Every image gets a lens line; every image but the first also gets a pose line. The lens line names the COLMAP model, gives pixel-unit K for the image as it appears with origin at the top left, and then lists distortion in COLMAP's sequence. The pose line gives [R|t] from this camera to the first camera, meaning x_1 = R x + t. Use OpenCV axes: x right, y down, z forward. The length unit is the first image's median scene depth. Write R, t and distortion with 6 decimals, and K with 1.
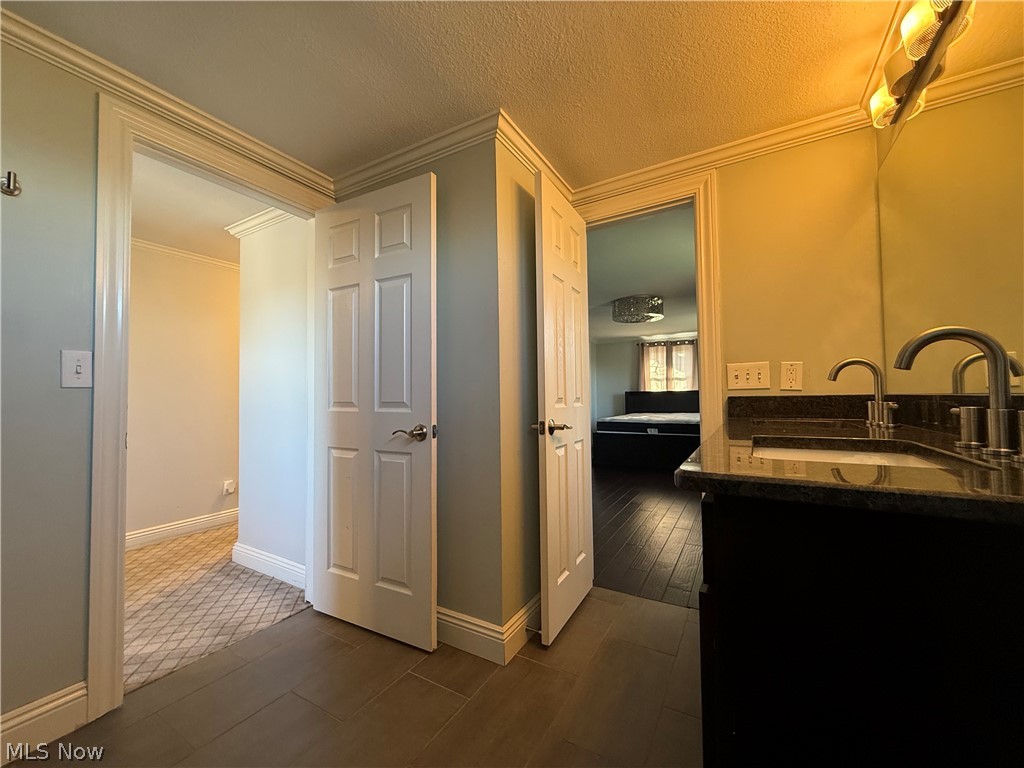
lens RADIAL K [[407.9, 0, 510.1], [0, 407.9, 384.9], [0, 0, 1]] dist [-0.000365, 0.000332]
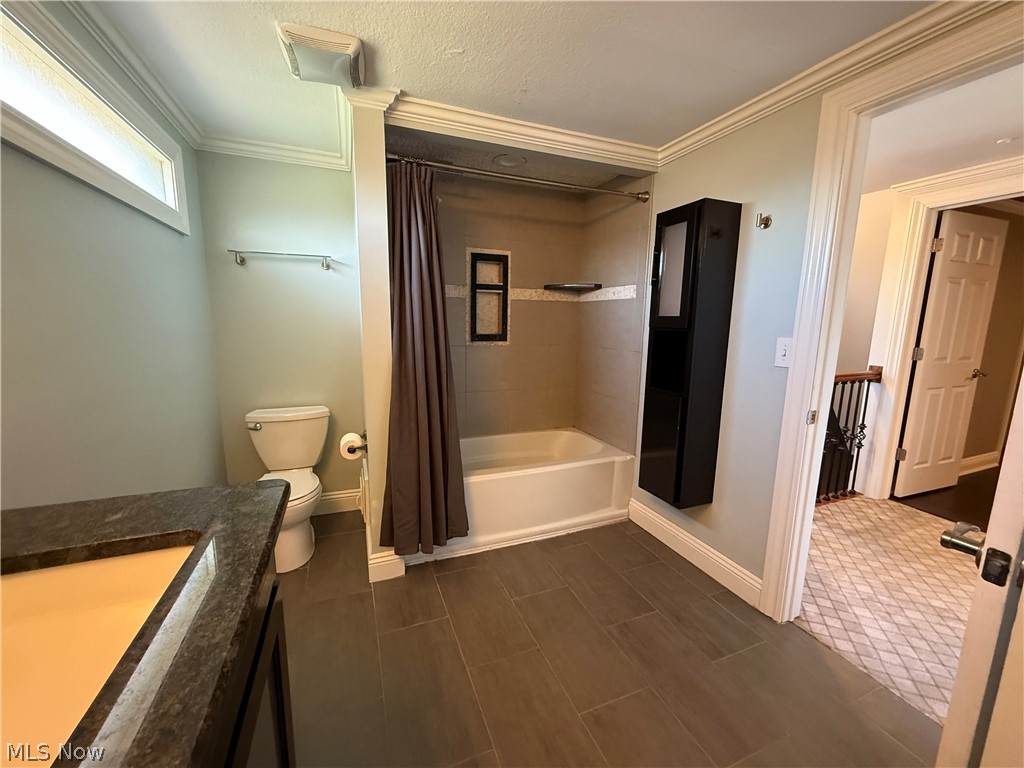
lens RADIAL K [[407.9, 0, 510.1], [0, 407.9, 384.9], [0, 0, 1]] dist [-0.000365, 0.000332]
pose [[-0.608714, 0.131004, -0.782499, 0.407606], [0.016328, 0.988133, 0.152728, -0.131830], [0.793221, 0.080191, -0.603630, 0.986174]]
